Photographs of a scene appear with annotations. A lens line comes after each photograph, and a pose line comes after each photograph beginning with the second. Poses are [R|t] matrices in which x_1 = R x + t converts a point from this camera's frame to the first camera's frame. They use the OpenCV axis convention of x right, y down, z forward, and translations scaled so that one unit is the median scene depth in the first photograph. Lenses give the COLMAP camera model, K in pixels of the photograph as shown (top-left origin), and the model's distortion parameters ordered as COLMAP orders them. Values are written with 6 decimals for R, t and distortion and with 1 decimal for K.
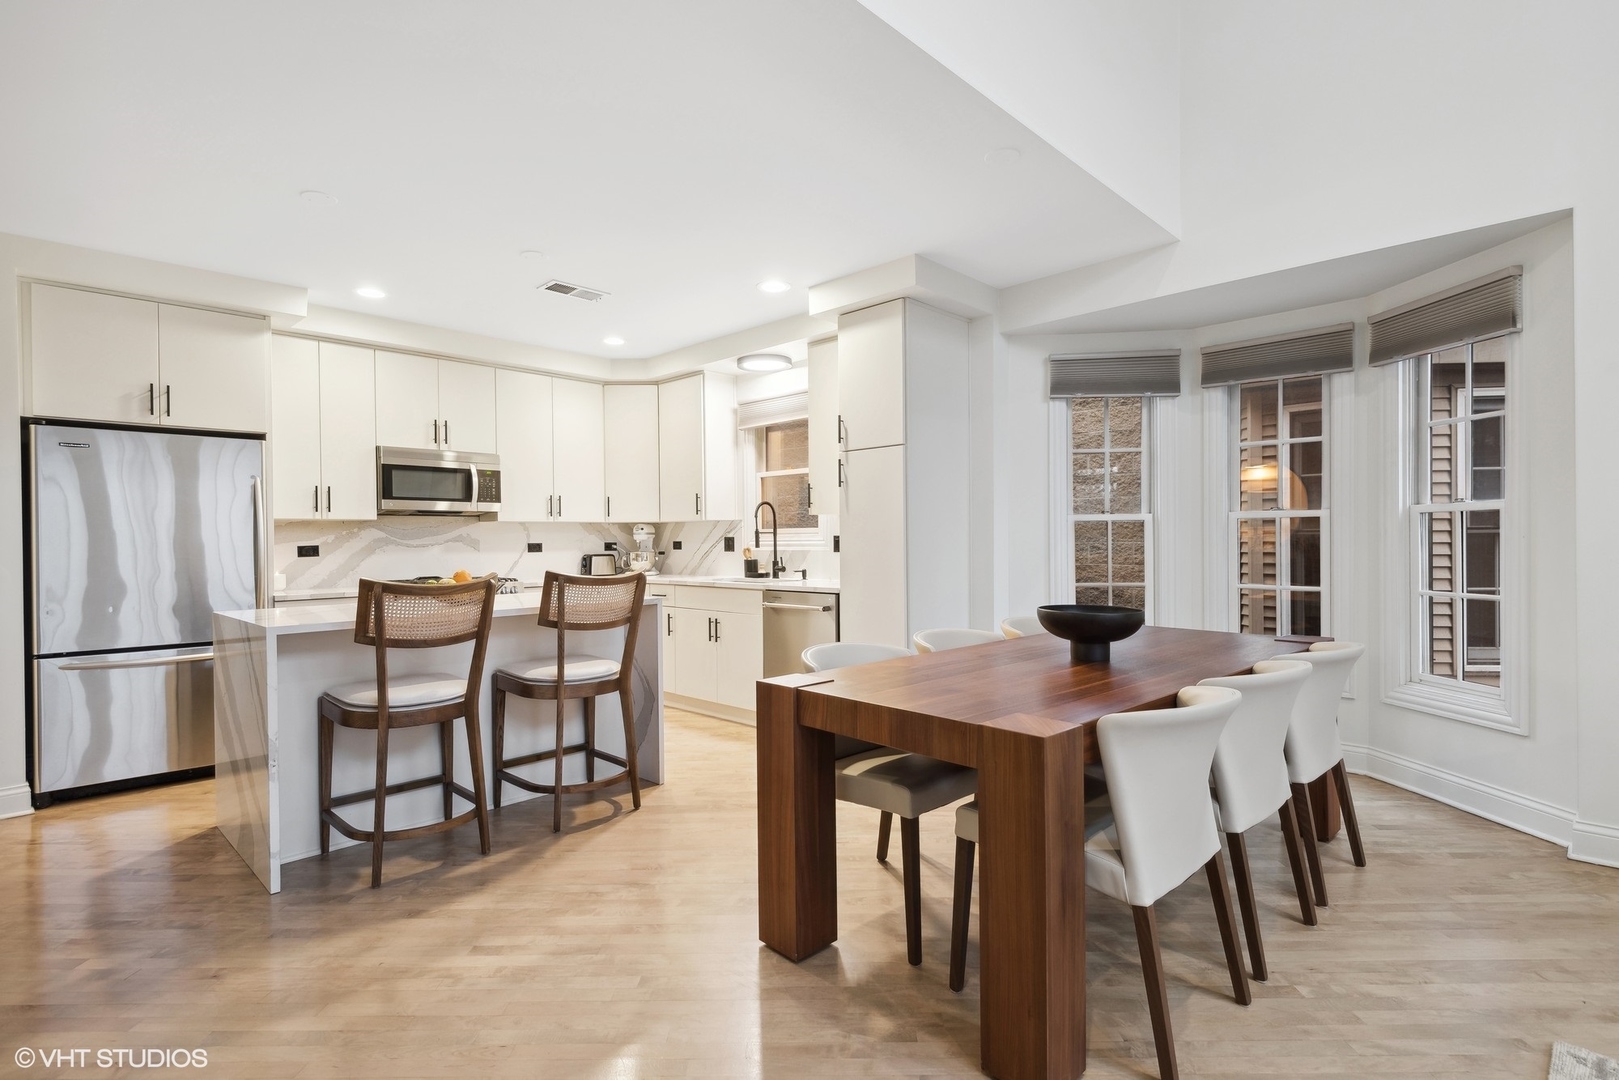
lens RADIAL K [[783.3, 0, 810.5], [0, 783.3, 548.1], [0, 0, 1]] dist [0.021708, -0.014003]
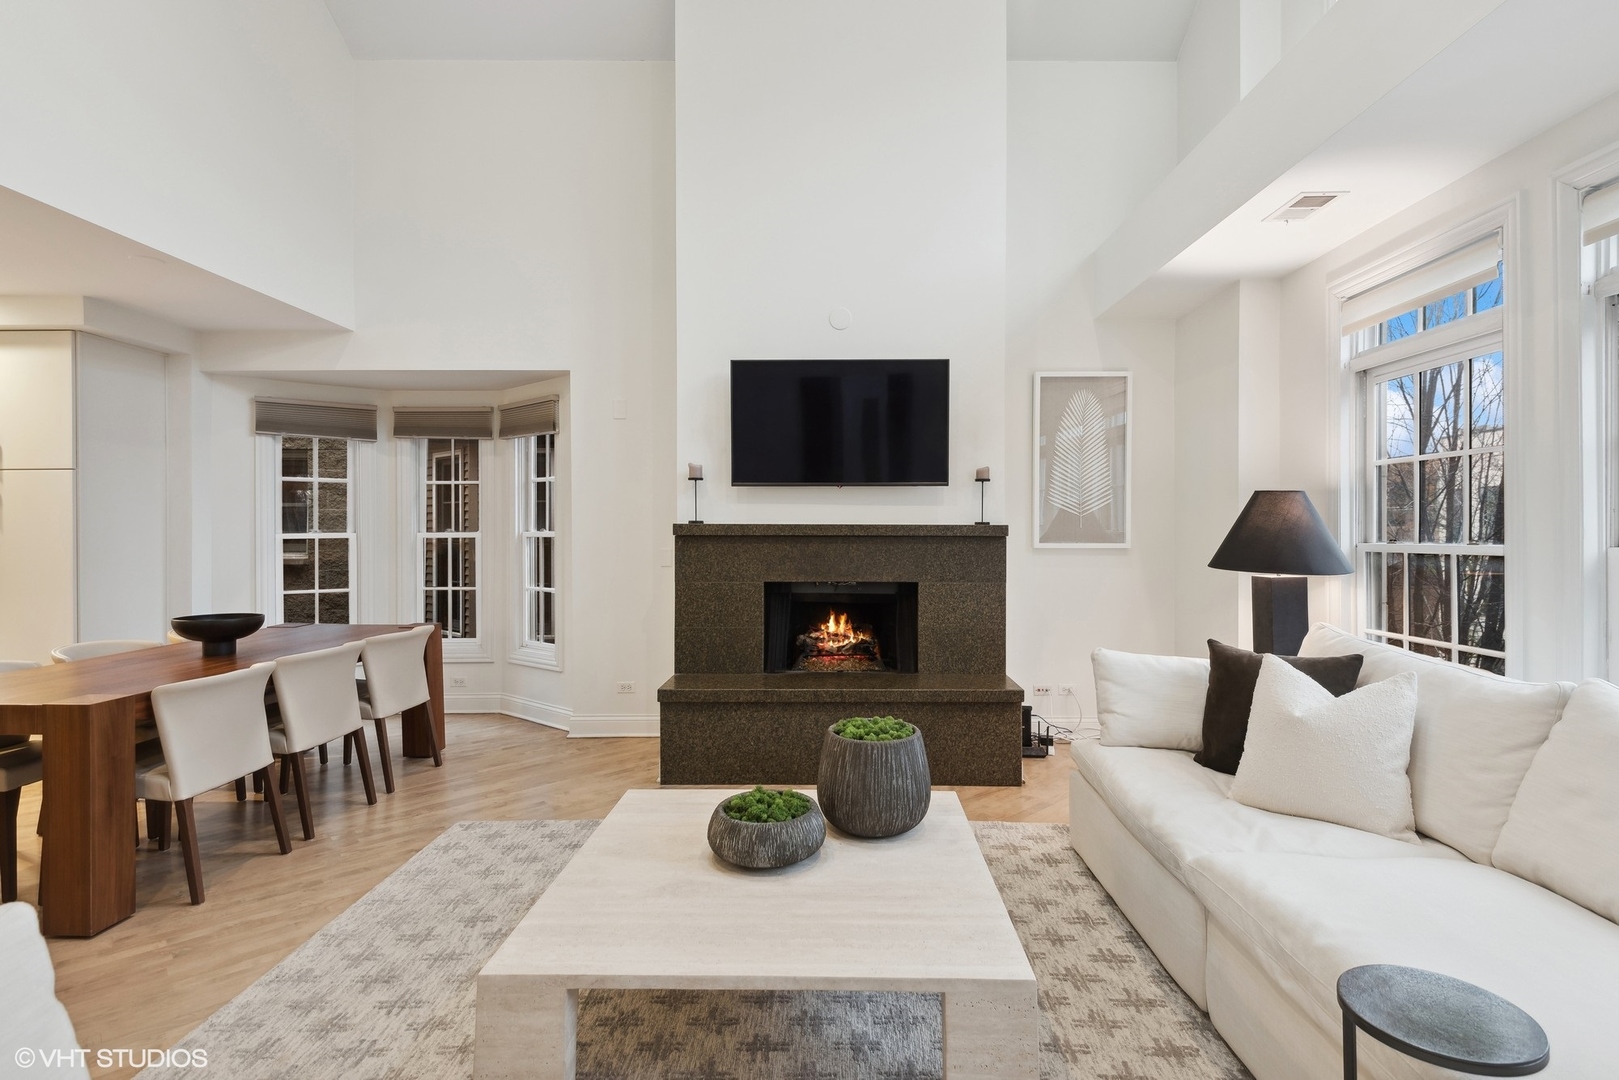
lens RADIAL K [[783.3, 0, 820.2], [0, 783.3, 532.7], [0, 0, 1]] dist [0.021708, -0.014003]
pose [[0.710902, 0.005099, 0.703272, 0.084461], [0.002944, 0.999943, -0.010226, -0.031921], [-0.703285, 0.009340, 0.710847, -0.441784]]
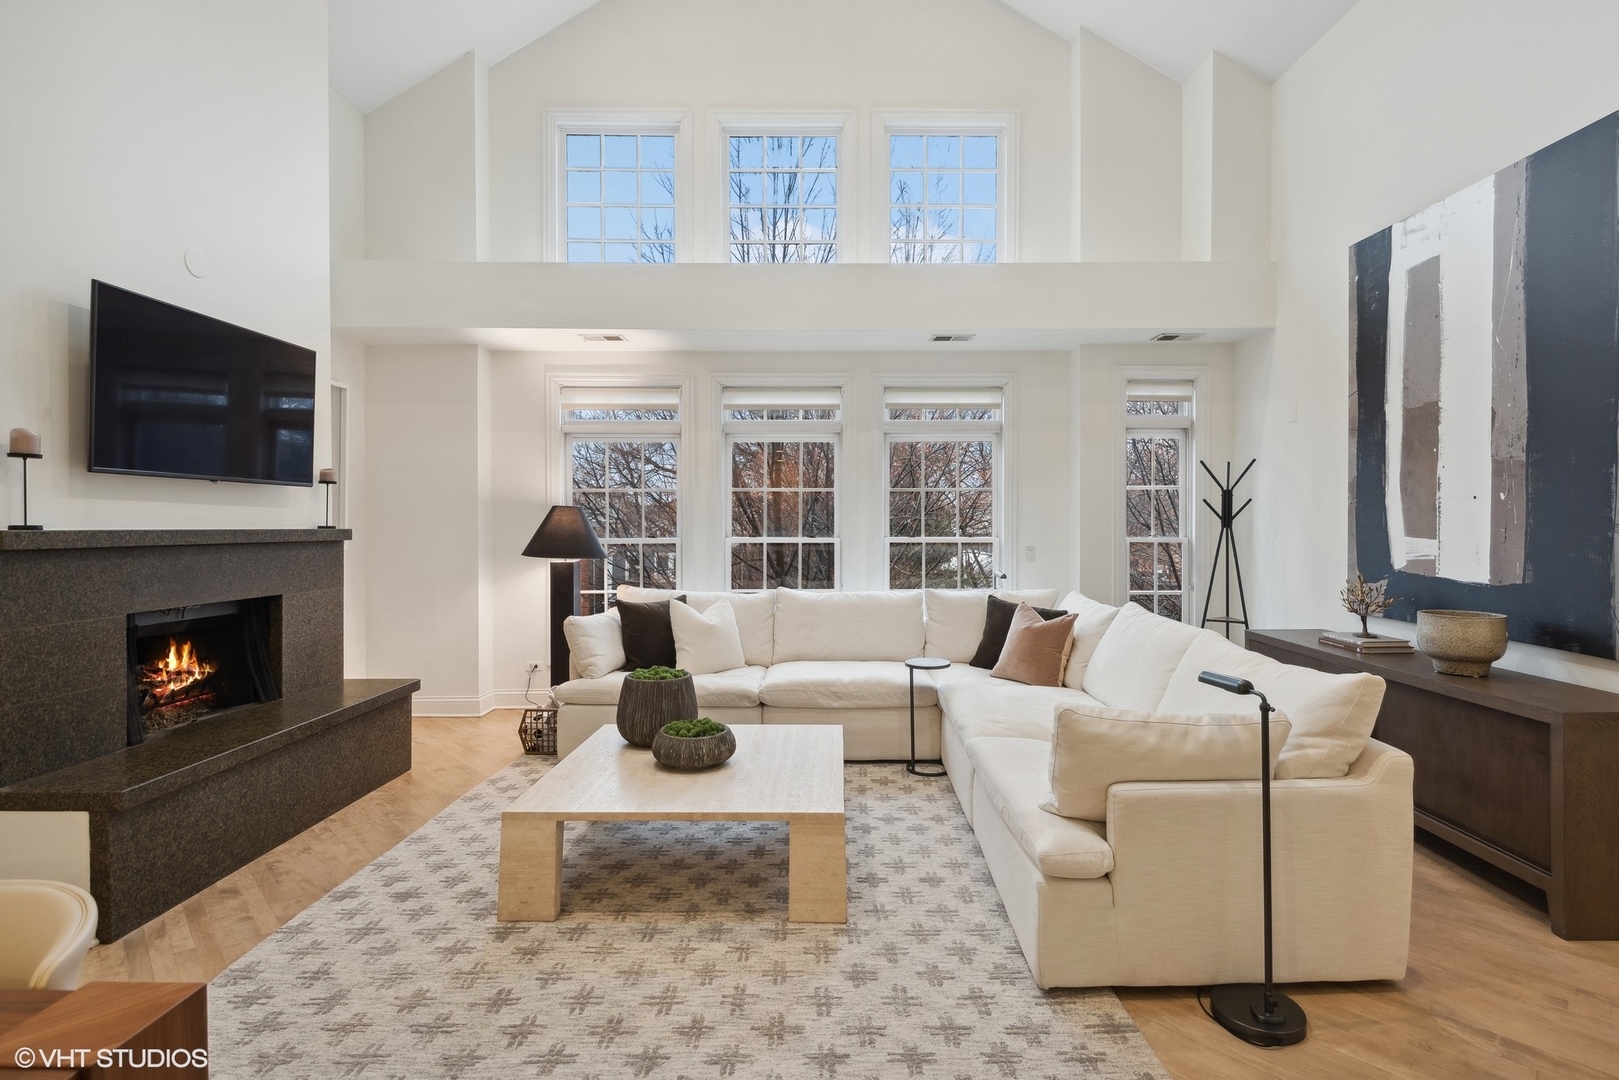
lens RADIAL K [[783.3, 0, 828.7], [0, 783.3, 530.0], [0, 0, 1]] dist [0.021708, -0.014003]
pose [[-0.703157, 0.002645, 0.711030, -0.201897], [0.014957, 0.999827, 0.011073, -0.051871], [-0.710877, 0.018421, -0.703075, 0.411197]]
